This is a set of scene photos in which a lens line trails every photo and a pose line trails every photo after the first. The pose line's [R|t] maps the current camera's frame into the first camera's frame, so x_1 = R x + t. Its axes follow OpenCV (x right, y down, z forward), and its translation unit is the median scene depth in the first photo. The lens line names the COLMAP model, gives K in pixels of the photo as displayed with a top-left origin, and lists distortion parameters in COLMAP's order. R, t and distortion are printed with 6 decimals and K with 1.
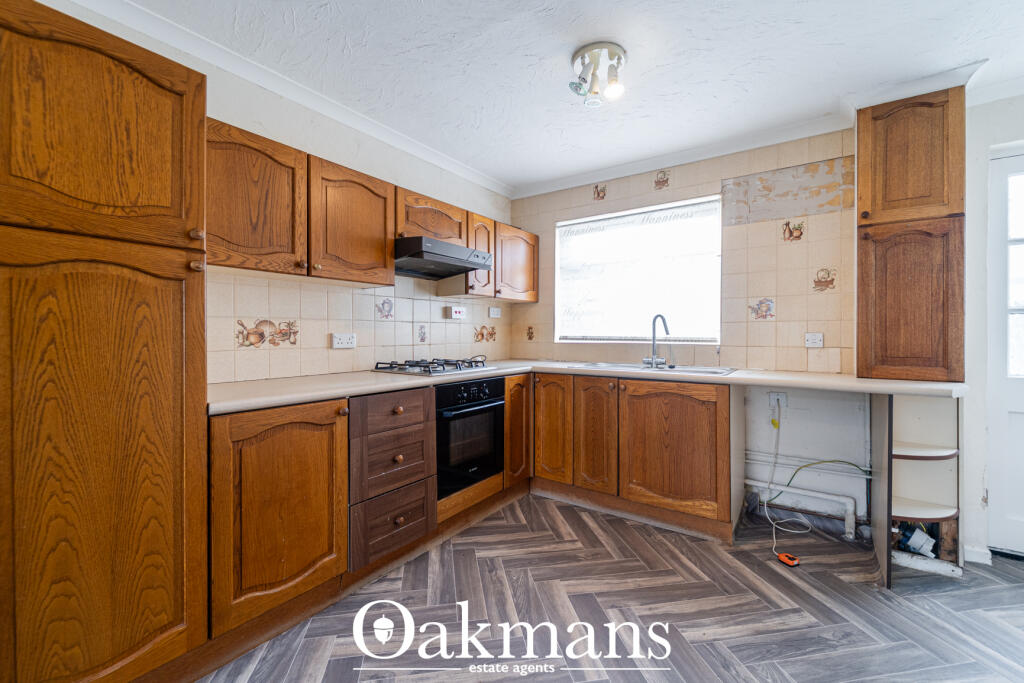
lens RADIAL K [[416.1, 0, 507.3], [0, 416.1, 336.3], [0, 0, 1]] dist [-0.002921, -0.000331]
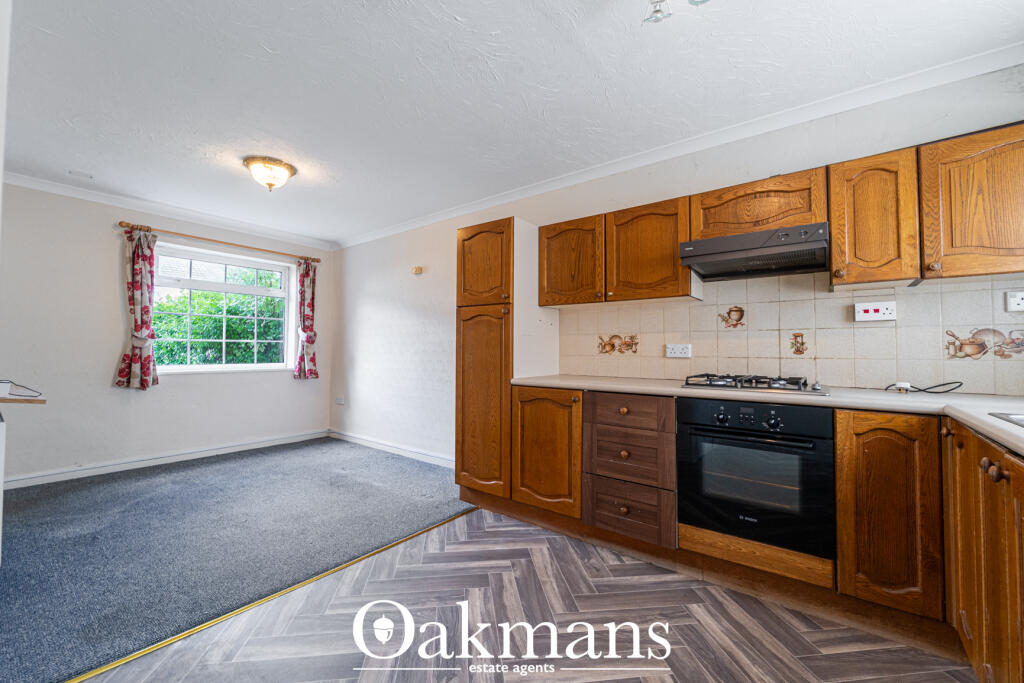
lens RADIAL K [[416.1, 0, 507.3], [0, 416.1, 336.3], [0, 0, 1]] dist [-0.002921, -0.000331]
pose [[-0.037180, -0.033450, -0.998749, 0.793962], [-0.012515, 0.999377, -0.033006, 0.015660], [0.999230, 0.011272, -0.037576, 0.649186]]
